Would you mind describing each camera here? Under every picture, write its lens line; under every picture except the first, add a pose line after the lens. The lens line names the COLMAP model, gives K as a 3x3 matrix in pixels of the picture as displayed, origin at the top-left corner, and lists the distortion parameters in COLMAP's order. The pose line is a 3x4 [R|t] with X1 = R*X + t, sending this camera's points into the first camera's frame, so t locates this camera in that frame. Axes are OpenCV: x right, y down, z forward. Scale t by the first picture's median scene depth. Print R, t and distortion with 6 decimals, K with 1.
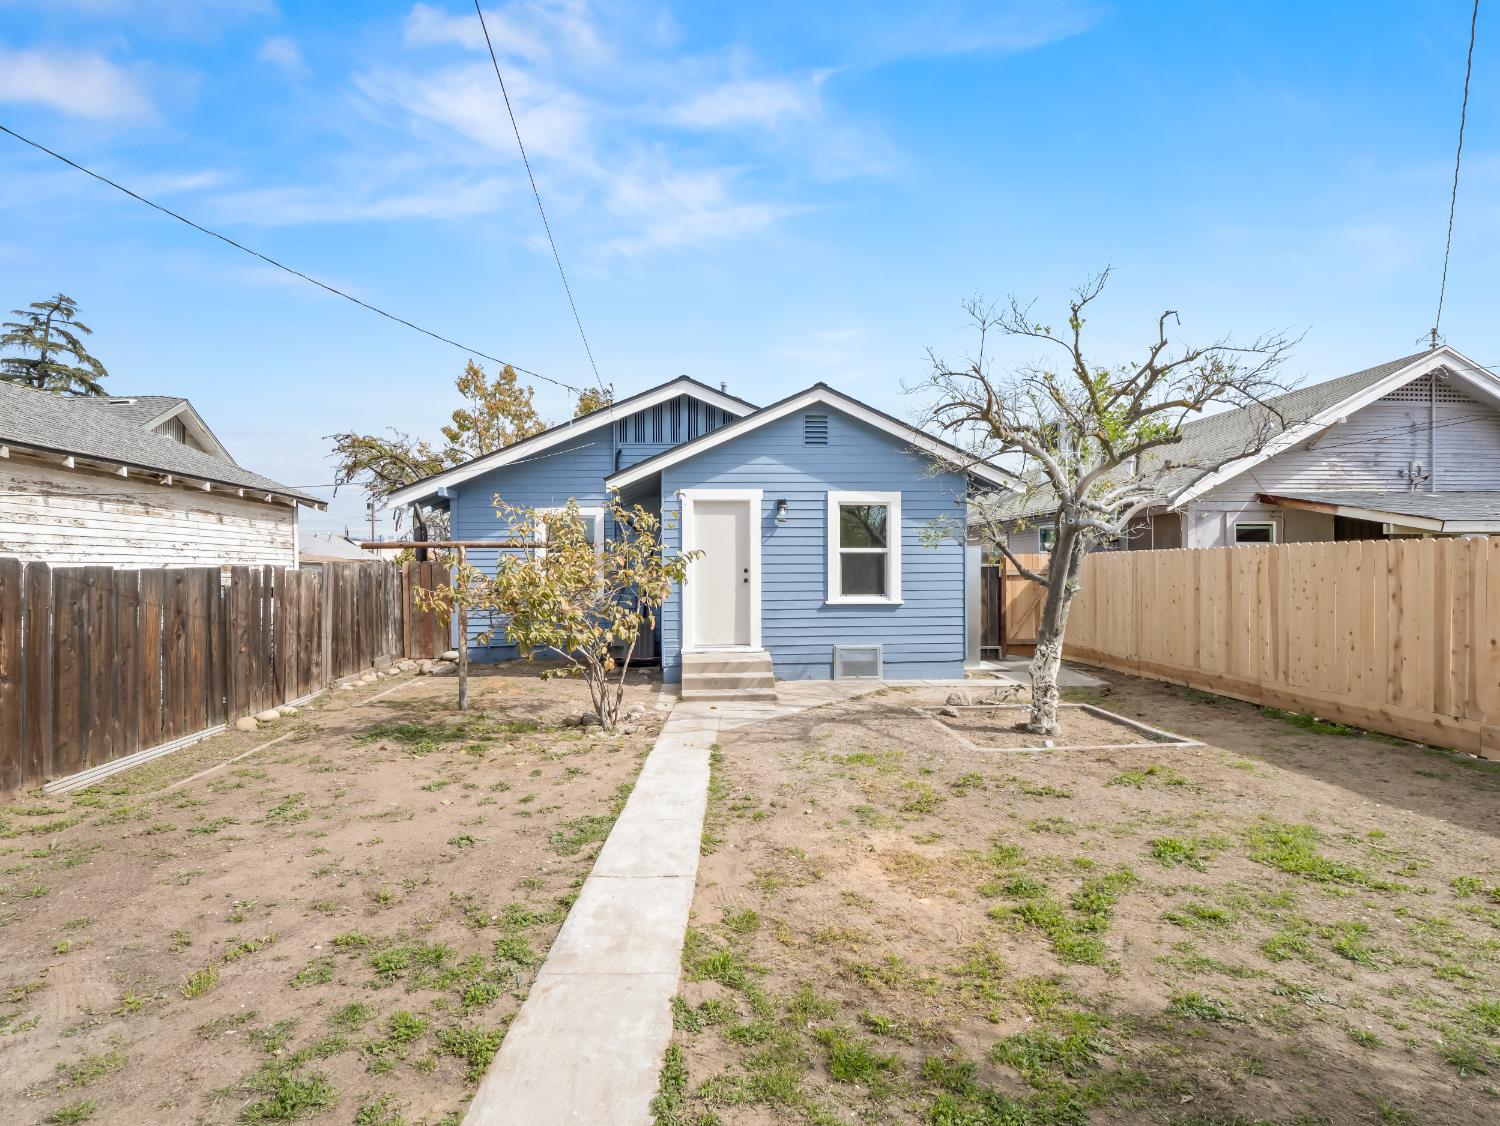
lens RADIAL K [[736.2, 0, 735.5], [0, 736.2, 568.9], [0, 0, 1]] dist [-0.016033, -0.000565]
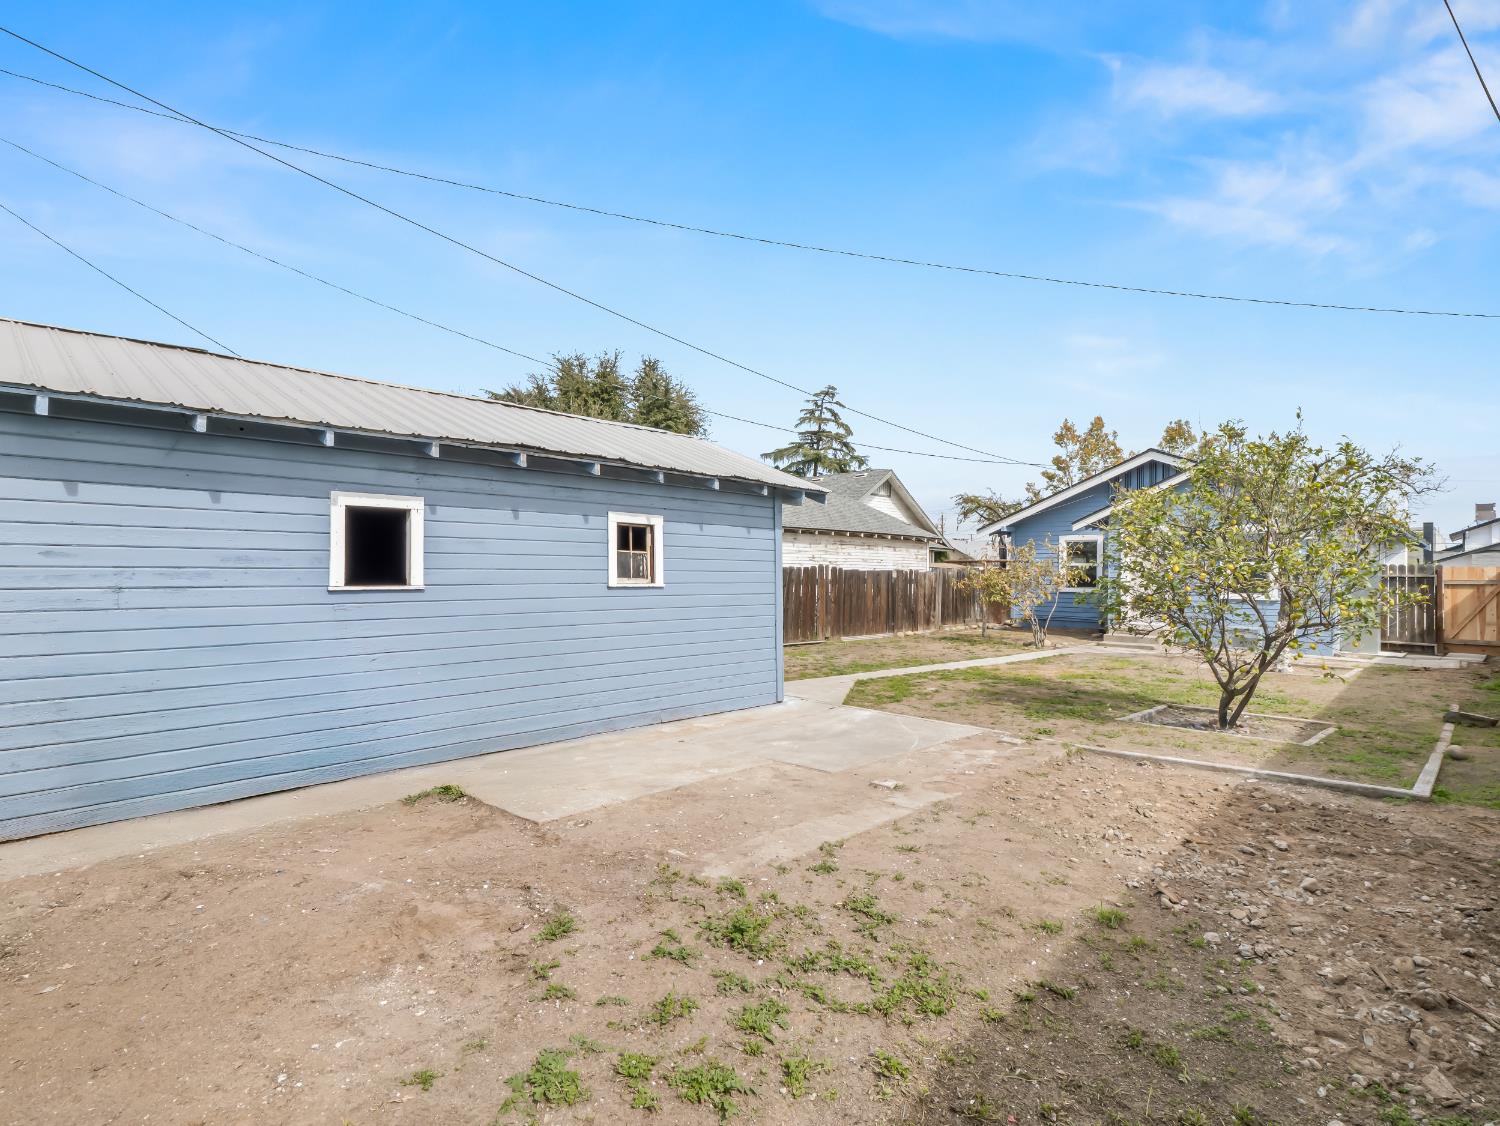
lens RADIAL K [[748.3, 0, 744.4], [0, 748.3, 568.3], [0, 0, 1]] dist [0.001294, -0.001315]
pose [[0.658226, 0.011087, -0.752738, 0.540046], [-0.016624, 0.999862, 0.000190, -0.000243], [0.752637, 0.012389, 0.658320, -0.648204]]
